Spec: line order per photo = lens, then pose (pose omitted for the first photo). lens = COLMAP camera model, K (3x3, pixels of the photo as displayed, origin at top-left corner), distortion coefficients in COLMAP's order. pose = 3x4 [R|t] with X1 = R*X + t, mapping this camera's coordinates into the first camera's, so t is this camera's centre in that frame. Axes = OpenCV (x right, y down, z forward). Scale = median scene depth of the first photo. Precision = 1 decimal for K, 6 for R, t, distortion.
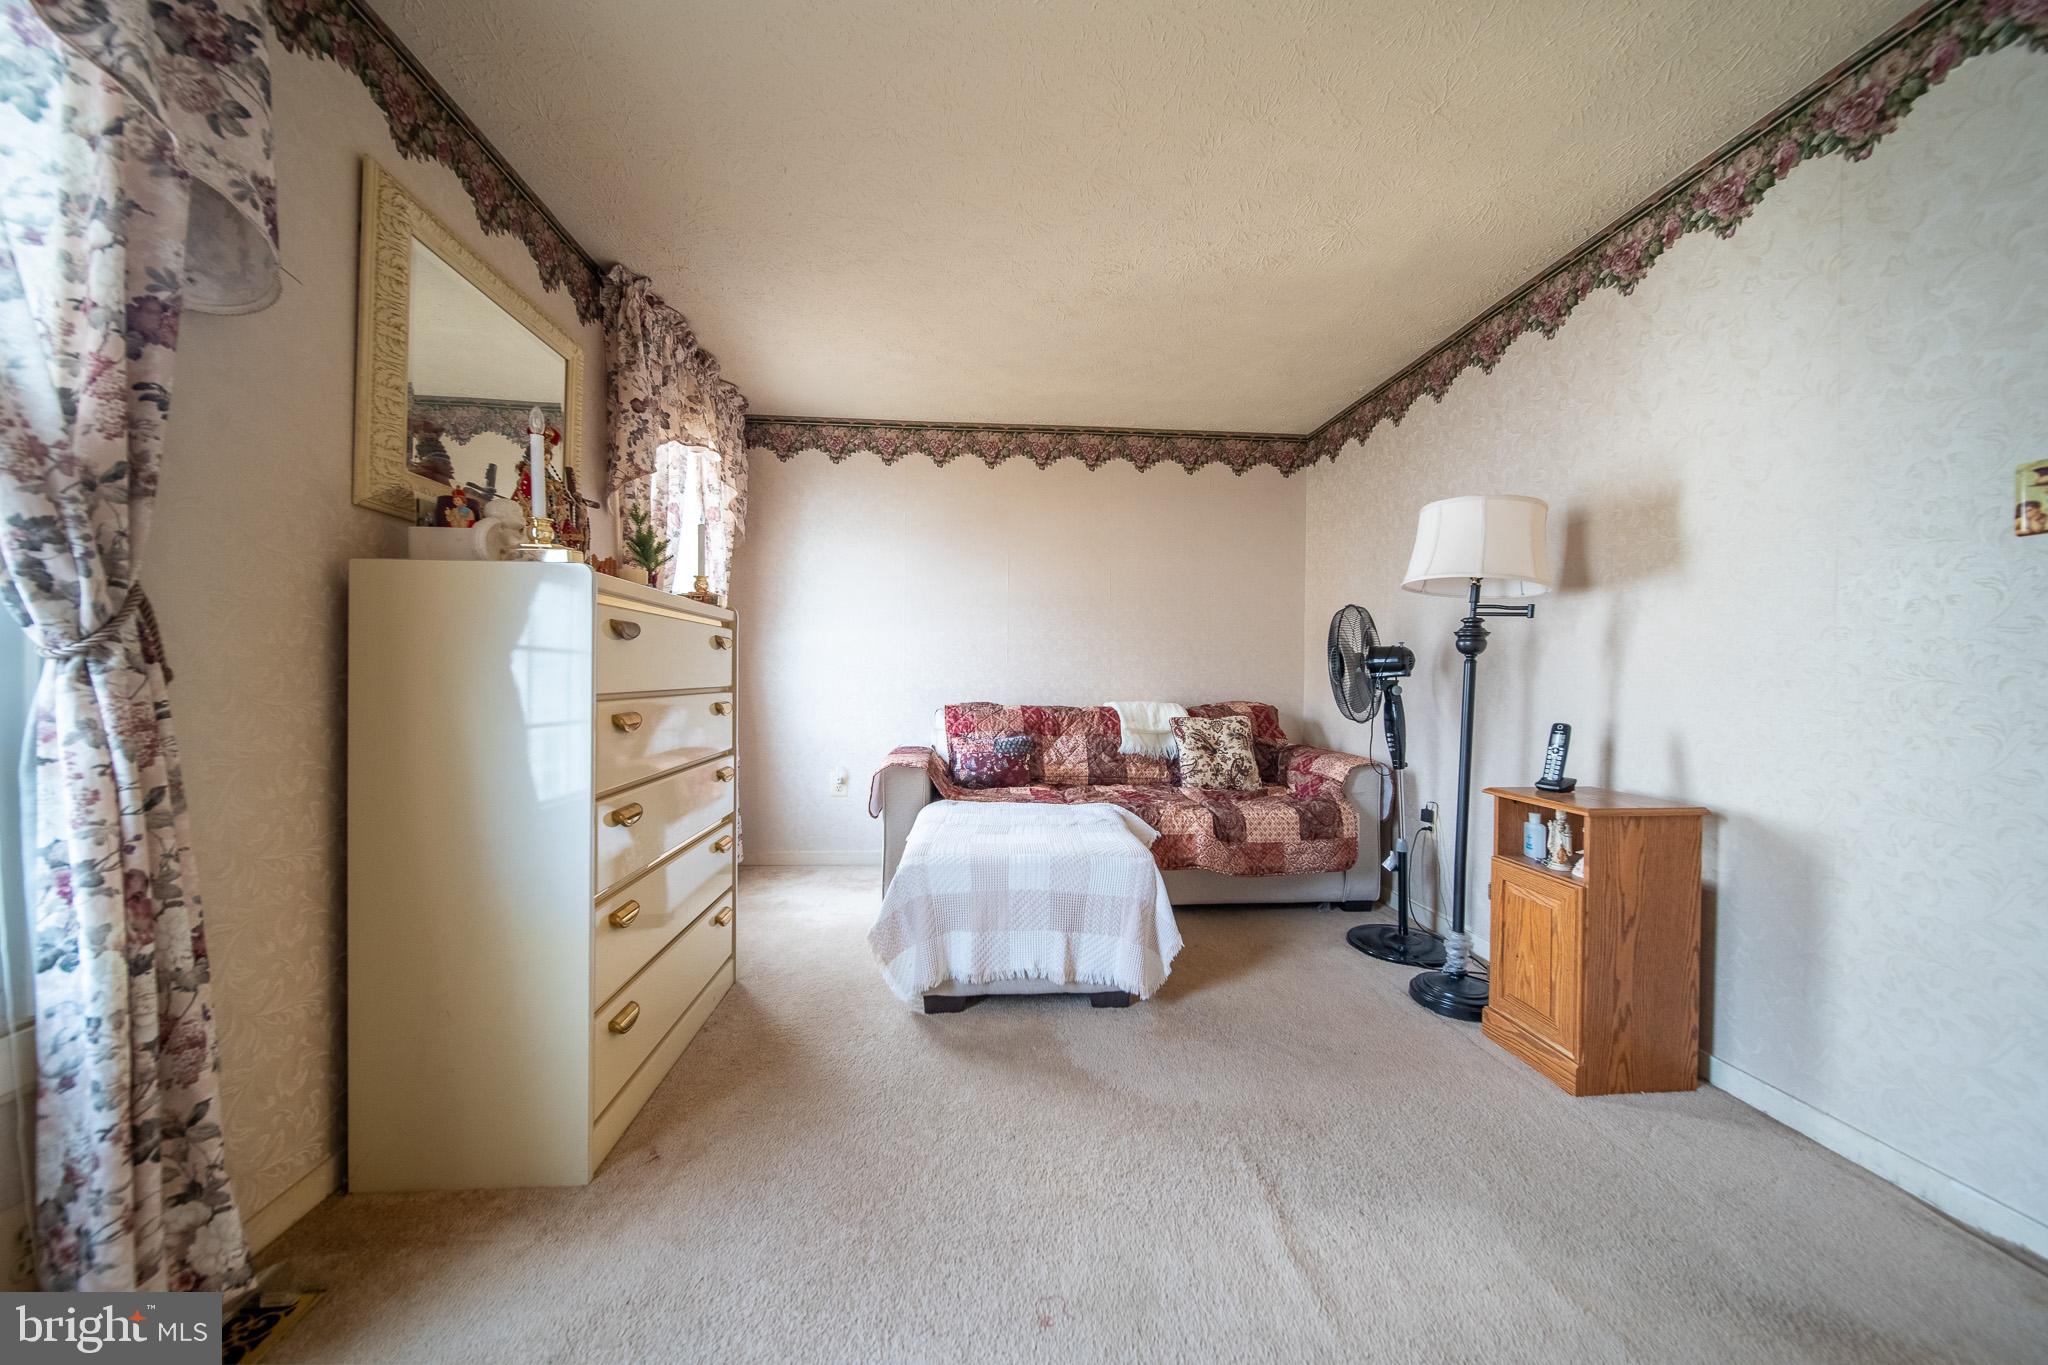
lens RADIAL K [[714.5, 0, 1019.7], [0, 714.5, 677.7], [0, 0, 1]] dist [0.002398, -0.002684]
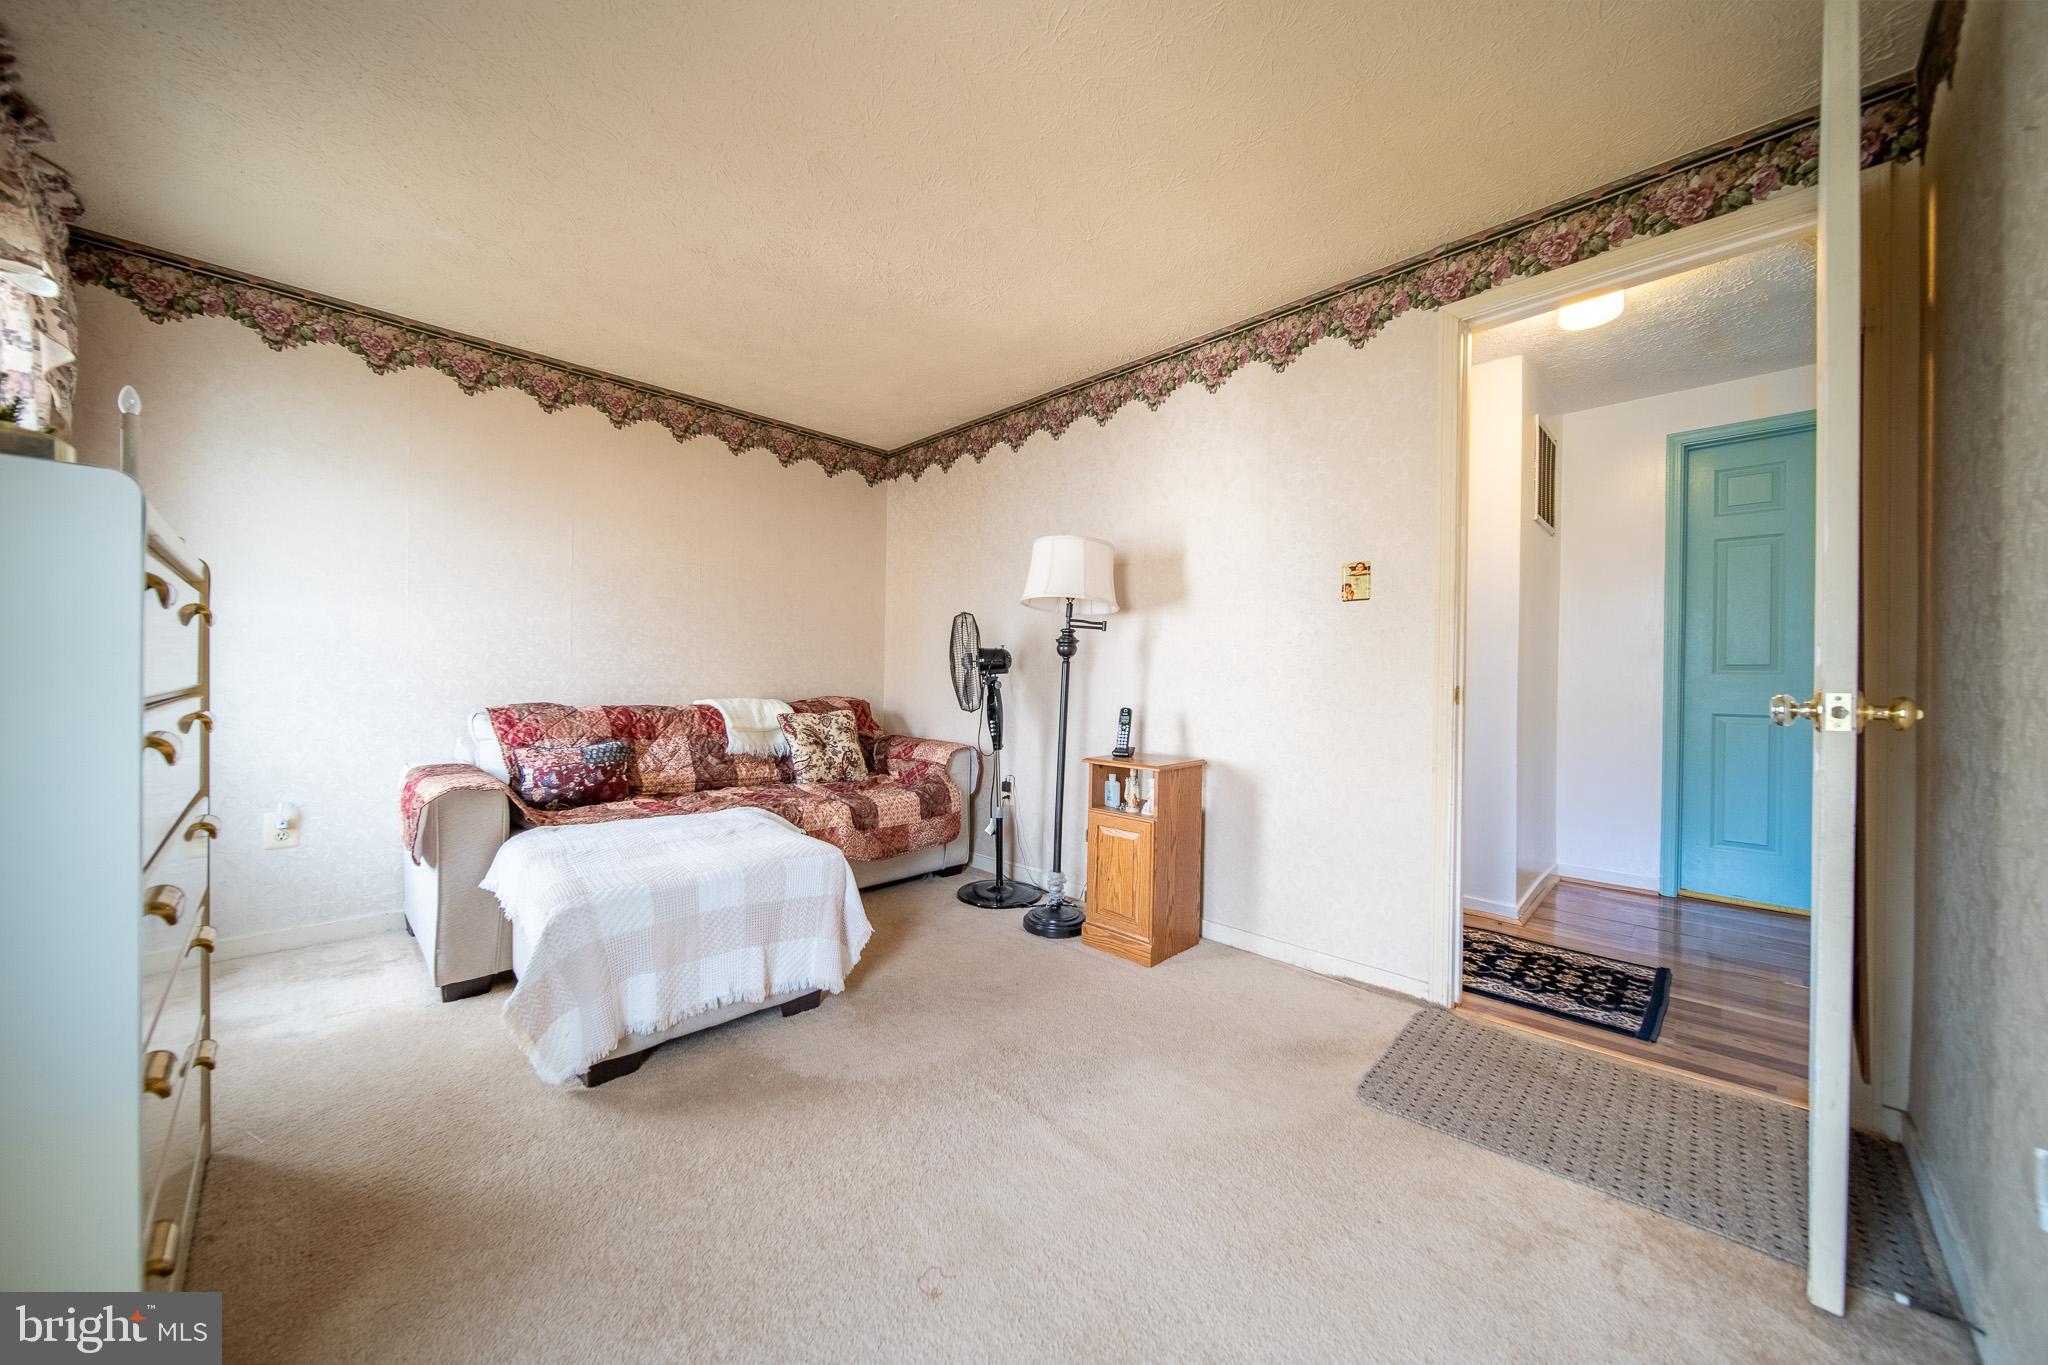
lens RADIAL K [[714.5, 0, 1019.7], [0, 714.5, 677.7], [0, 0, 1]] dist [0.002398, -0.002684]
pose [[0.759138, -0.000233, 0.650930, -0.218738], [-0.004781, 0.999971, 0.005933, -0.001746], [-0.650913, -0.007616, 0.759115, 0.053751]]
